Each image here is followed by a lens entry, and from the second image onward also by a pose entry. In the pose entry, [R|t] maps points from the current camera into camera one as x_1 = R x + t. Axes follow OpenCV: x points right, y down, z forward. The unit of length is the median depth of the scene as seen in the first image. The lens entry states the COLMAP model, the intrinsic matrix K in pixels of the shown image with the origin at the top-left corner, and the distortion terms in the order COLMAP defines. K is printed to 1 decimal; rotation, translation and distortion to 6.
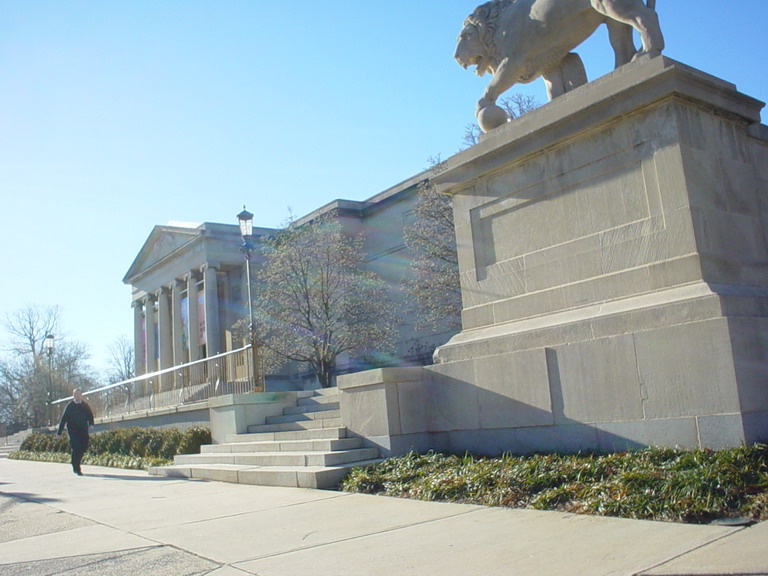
lens RADIAL K [[782.4, 0, 384.0], [0, 782.4, 288.0], [0, 0, 1]] dist [-0.106552, 0.011805]
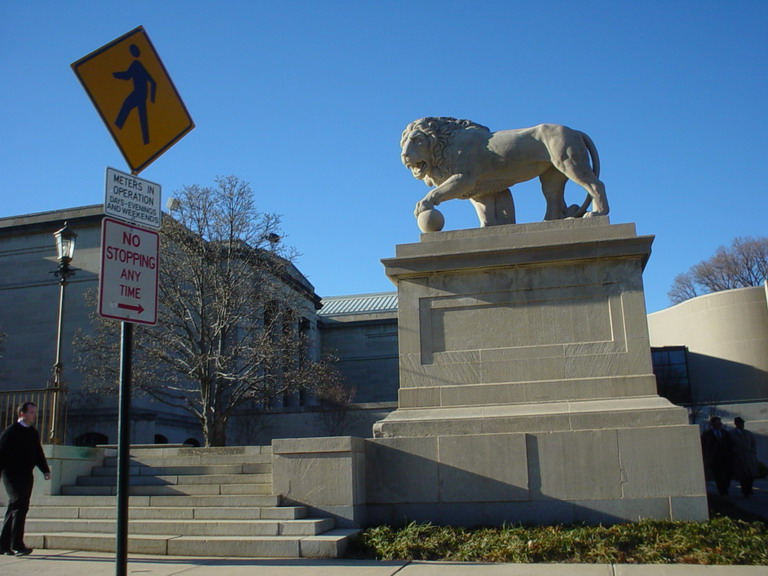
lens RADIAL K [[782.4, 0, 384.0], [0, 782.4, 288.0], [0, 0, 1]] dist [-0.106552, 0.011805]
pose [[0.740592, 0.220663, 0.634690, -0.685751], [-0.146052, 0.974822, -0.168495, 0.084834], [-0.655890, 0.032088, 0.754174, 0.234696]]
